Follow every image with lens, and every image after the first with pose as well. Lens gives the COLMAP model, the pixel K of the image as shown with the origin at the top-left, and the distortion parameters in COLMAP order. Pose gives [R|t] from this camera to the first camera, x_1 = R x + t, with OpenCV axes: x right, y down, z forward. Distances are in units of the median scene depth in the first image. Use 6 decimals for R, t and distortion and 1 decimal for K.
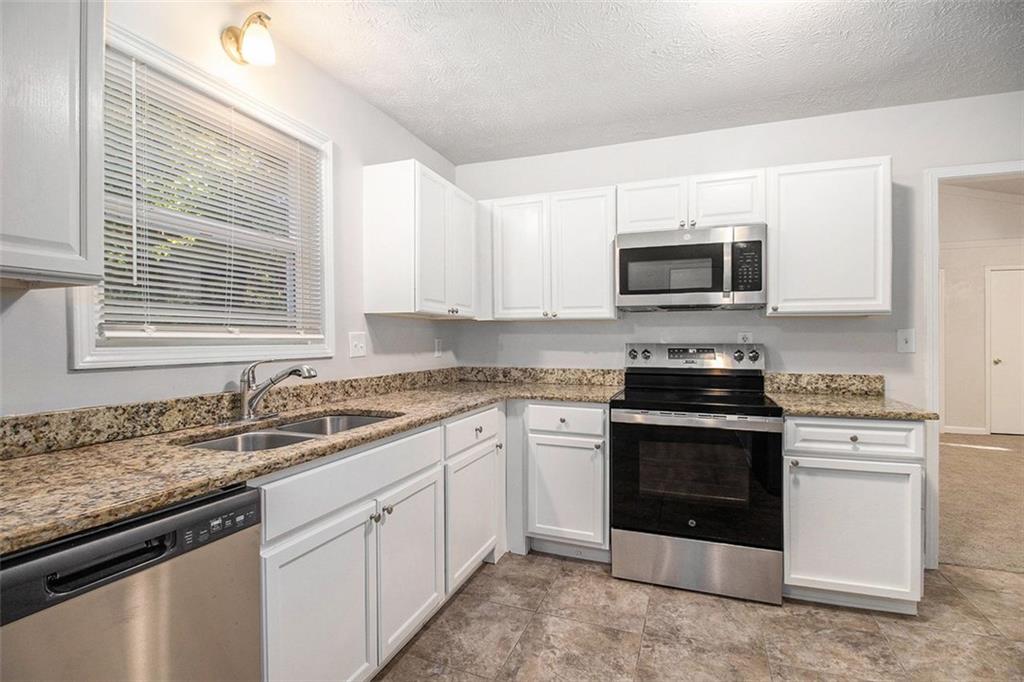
lens RADIAL K [[483.7, 0, 507.6], [0, 483.7, 343.2], [0, 0, 1]] dist [-0.003108, -0.000789]
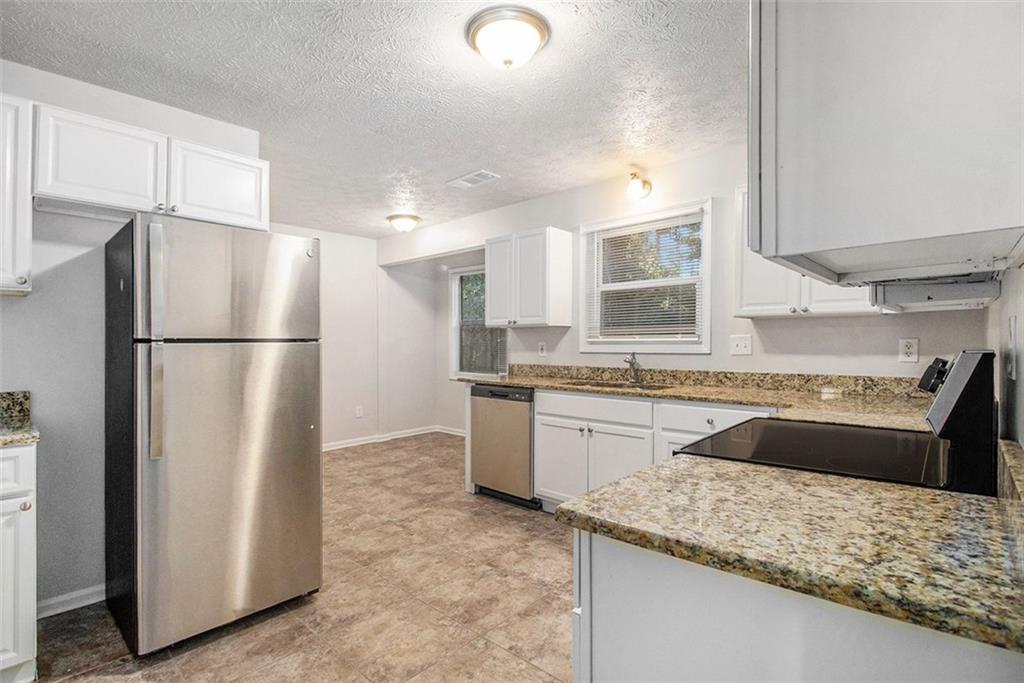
lens RADIAL K [[483.7, 0, 506.0], [0, 483.7, 338.8], [0, 0, 1]] dist [-0.003108, -0.000789]
pose [[-0.378149, 0.003681, -0.925737, 1.201990], [0.006449, 0.999978, 0.001342, -0.021561], [0.925722, -0.005463, -0.378165, 1.014965]]
